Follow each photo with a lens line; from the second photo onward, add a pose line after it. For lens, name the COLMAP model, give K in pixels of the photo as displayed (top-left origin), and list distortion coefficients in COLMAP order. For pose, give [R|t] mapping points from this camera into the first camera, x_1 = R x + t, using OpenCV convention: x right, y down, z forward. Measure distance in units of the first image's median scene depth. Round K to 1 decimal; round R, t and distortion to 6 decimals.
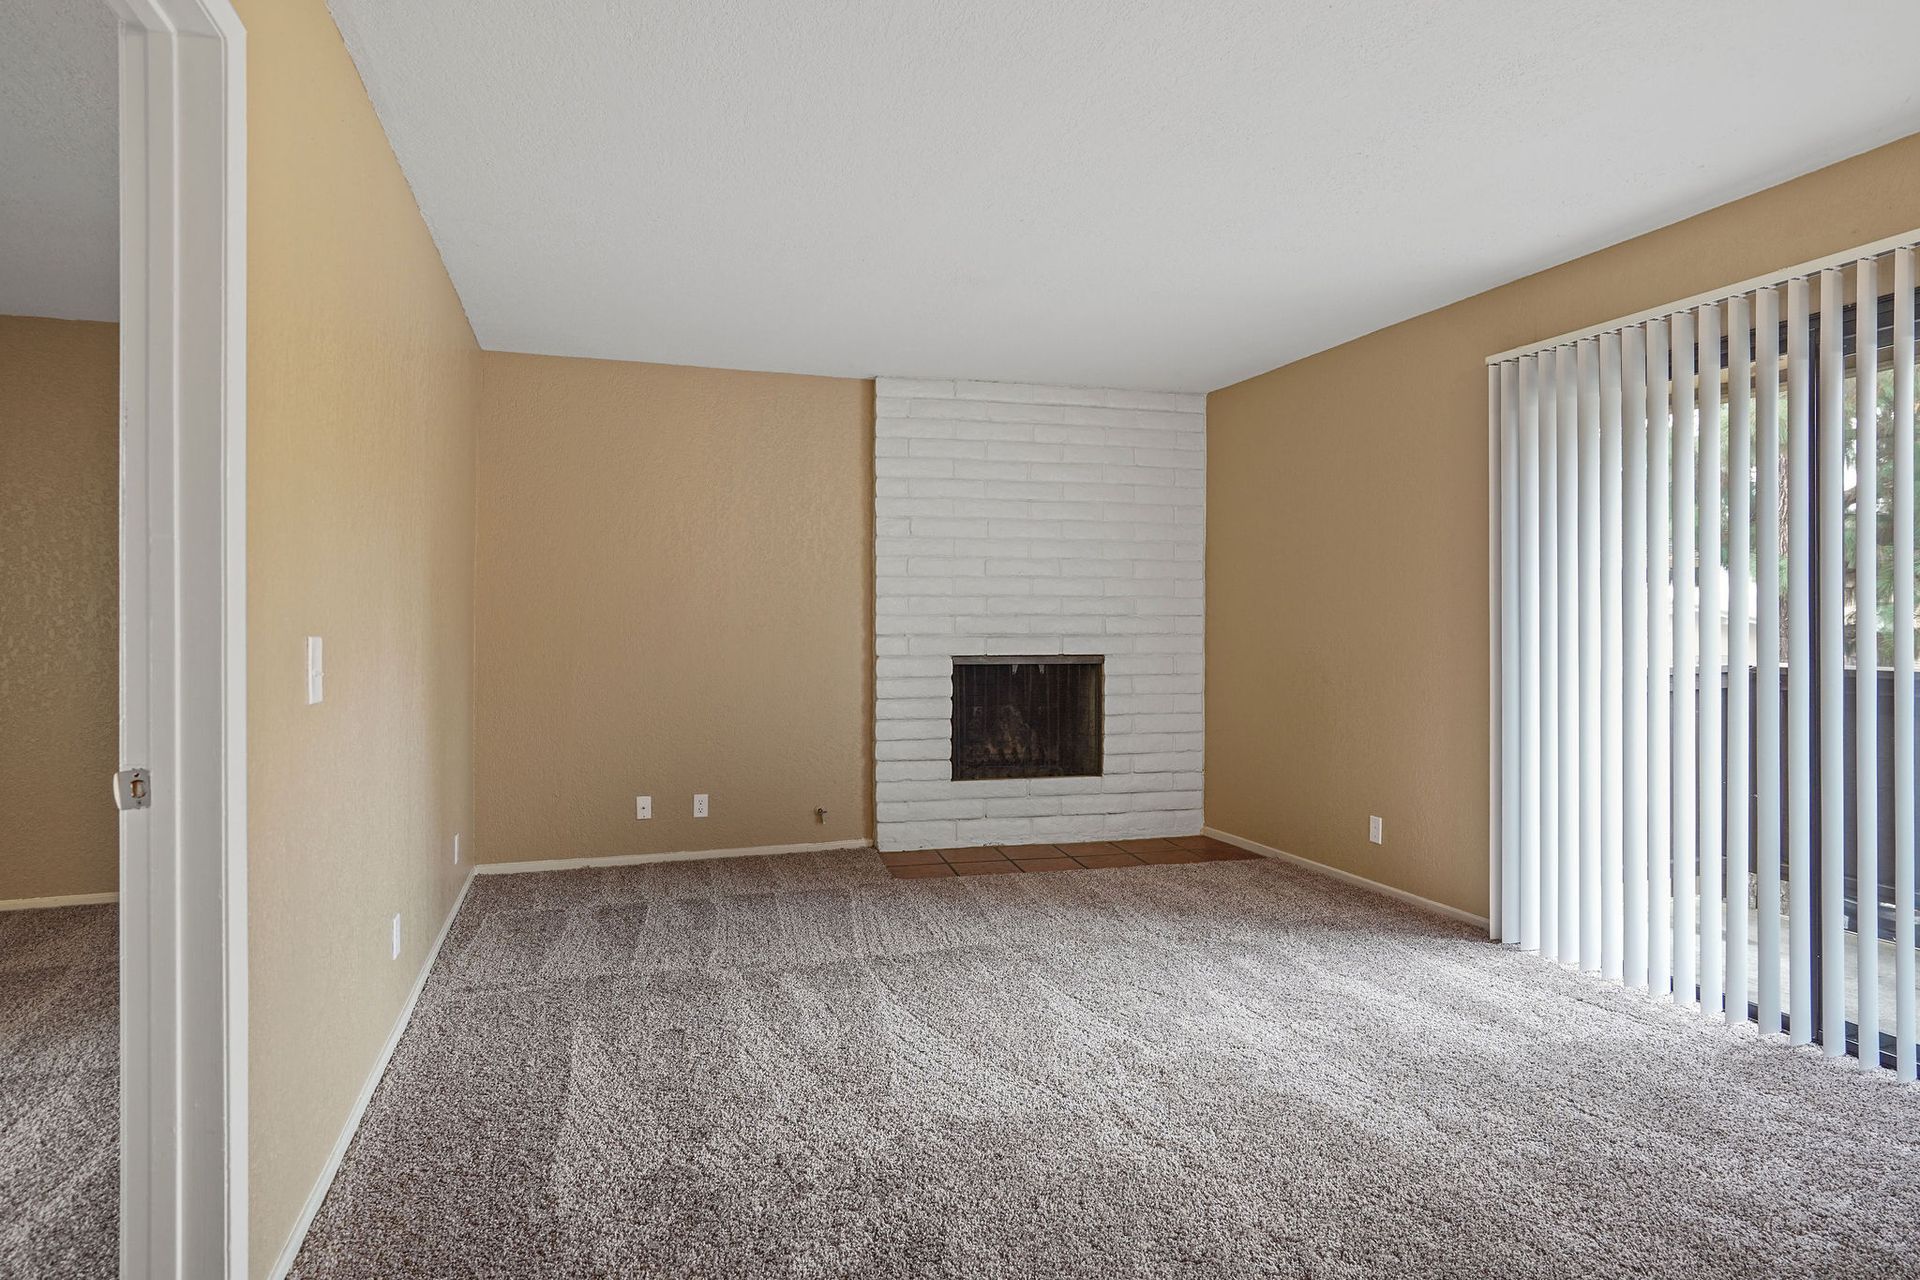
lens RADIAL K [[1050.1, 0, 964.3], [0, 1050.1, 621.3], [0, 0, 1]] dist [-0.049839, 0.033133]
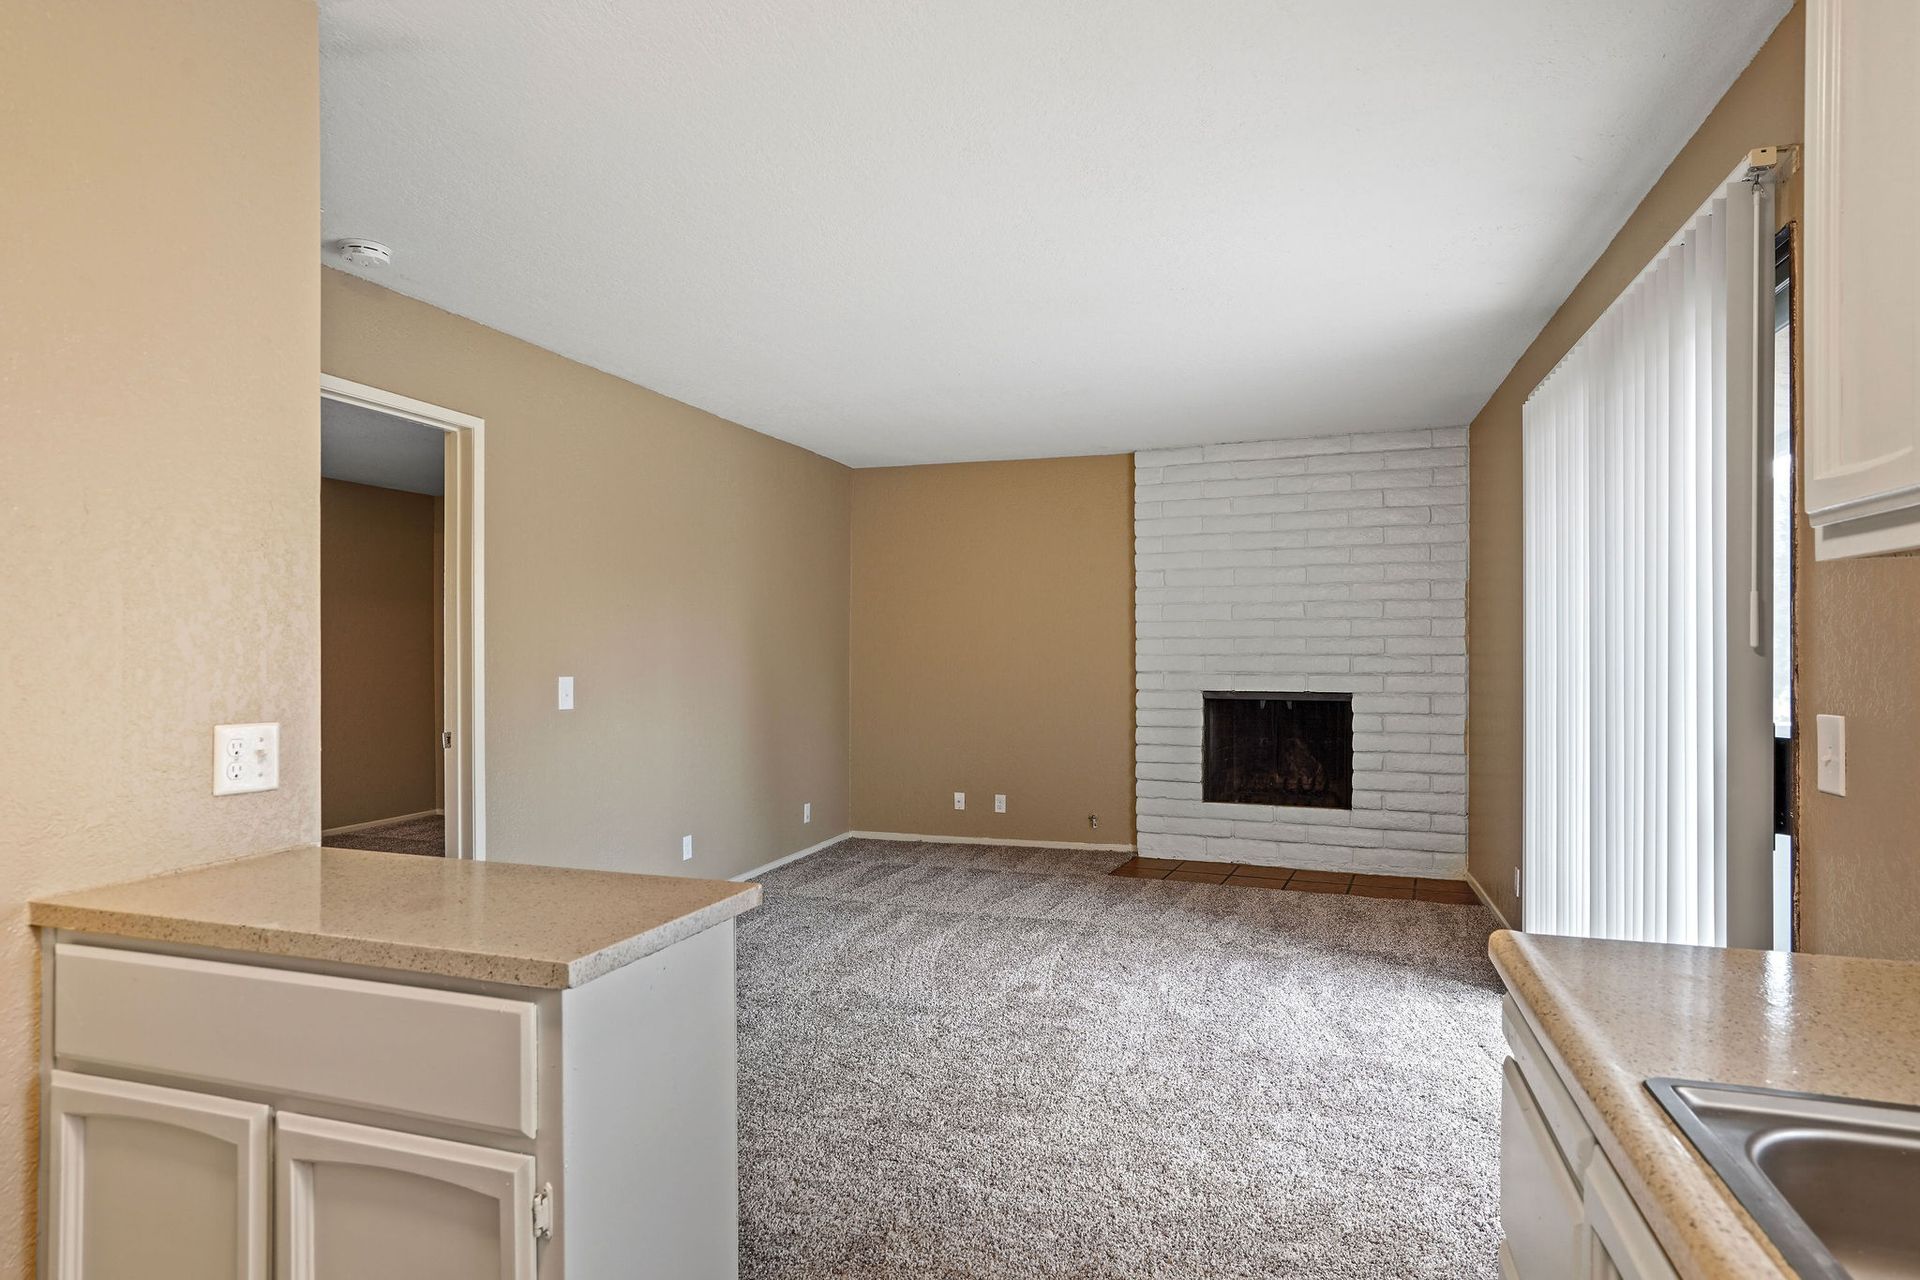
lens RADIAL K [[1093.4, 0, 957.1], [0, 1093.4, 650.4], [0, 0, 1]] dist [-0.043473, 0.036686]
pose [[0.795691, -0.000053, -0.605703, 0.496733], [0.003902, 0.999980, 0.005039, -0.017636], [0.605690, -0.006373, 0.795675, -0.092403]]
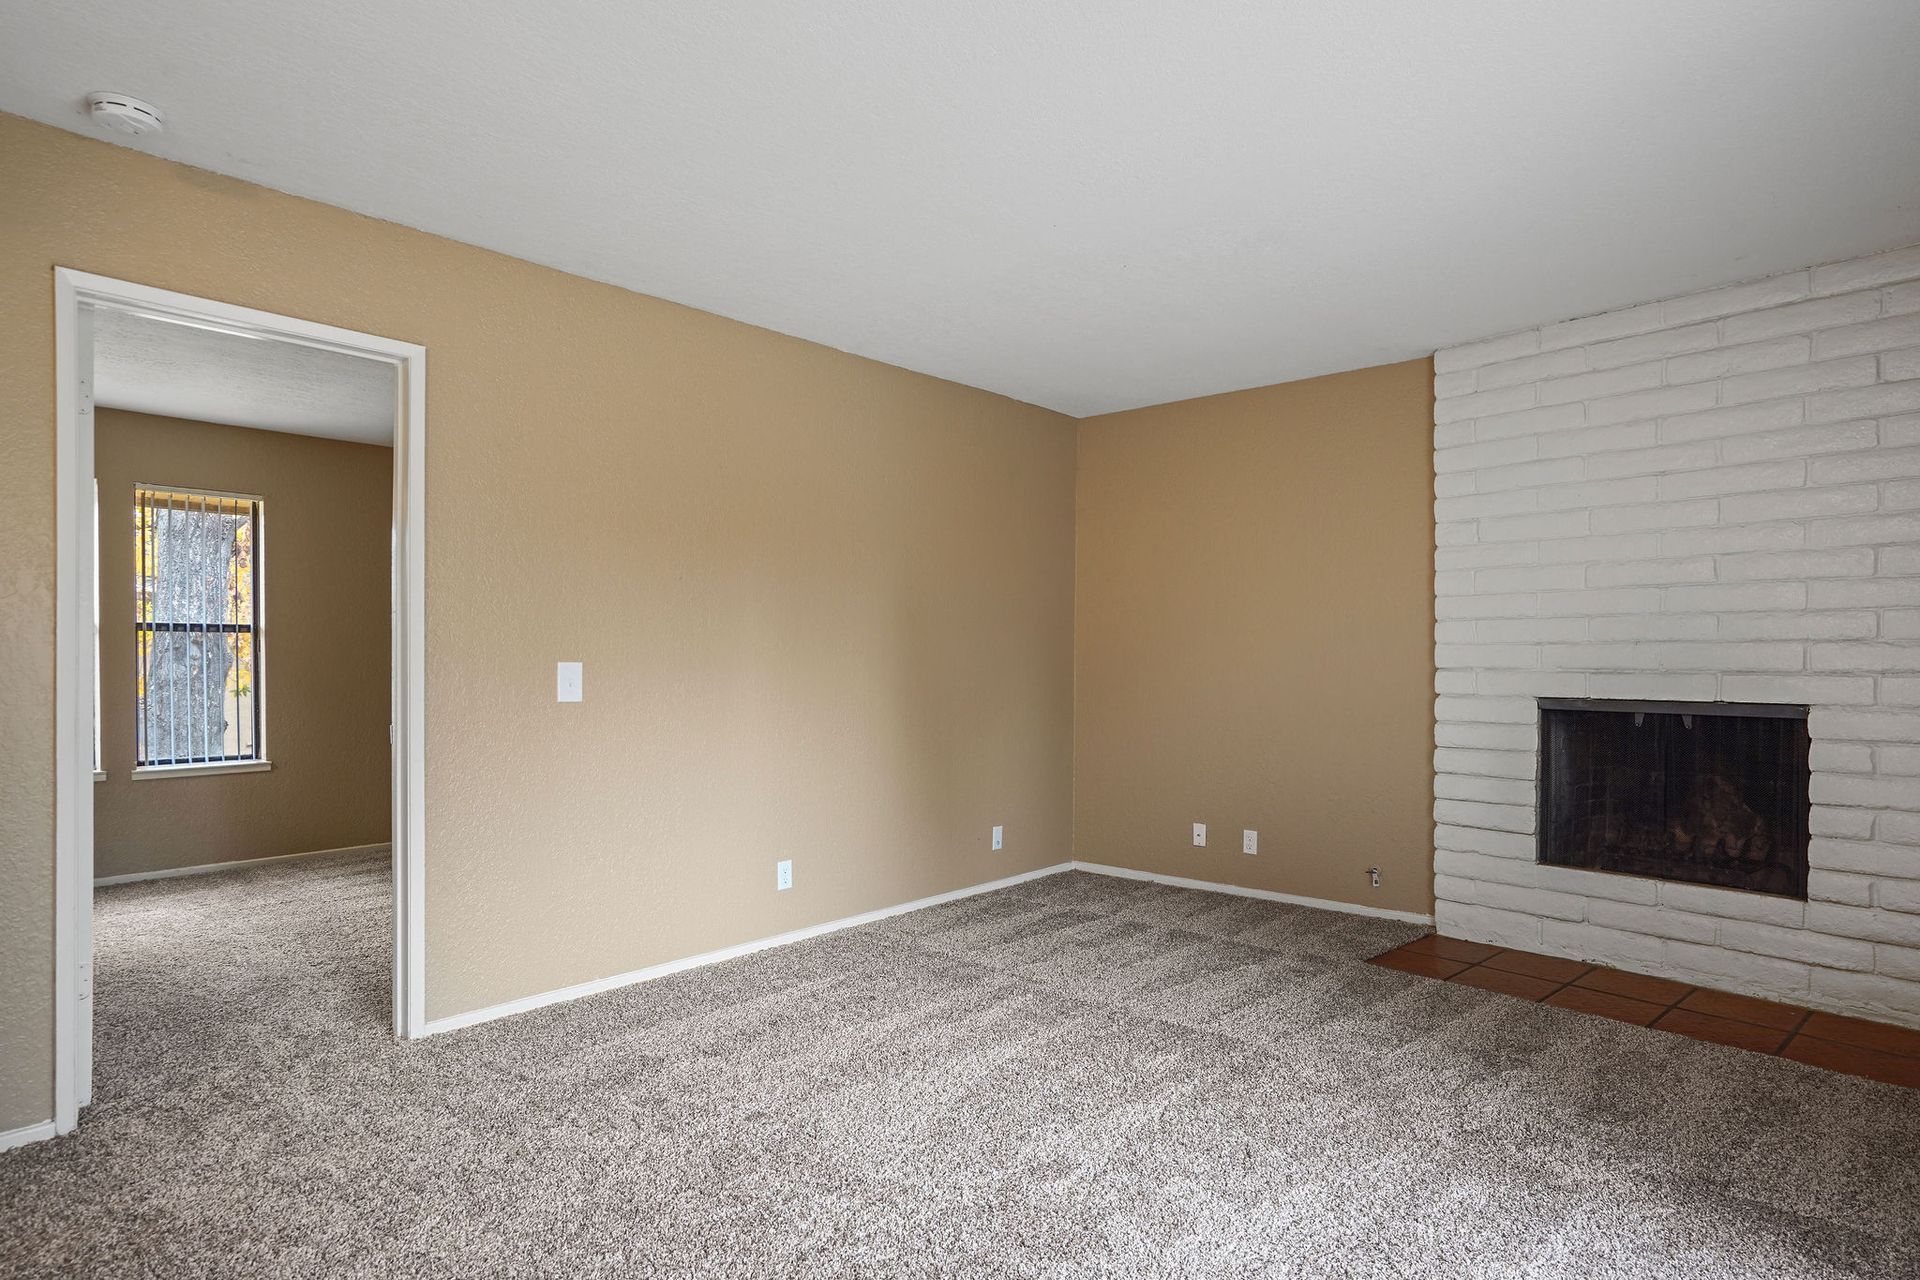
lens RADIAL K [[1043.4, 0, 953.0], [0, 1043.4, 662.7], [0, 0, 1]] dist [-0.042829, 0.029561]
pose [[0.478663, 0.006551, -0.877974, 0.442924], [0.002888, 0.999955, 0.009036, 0.000498], [0.877994, -0.006861, 0.478622, 0.286257]]
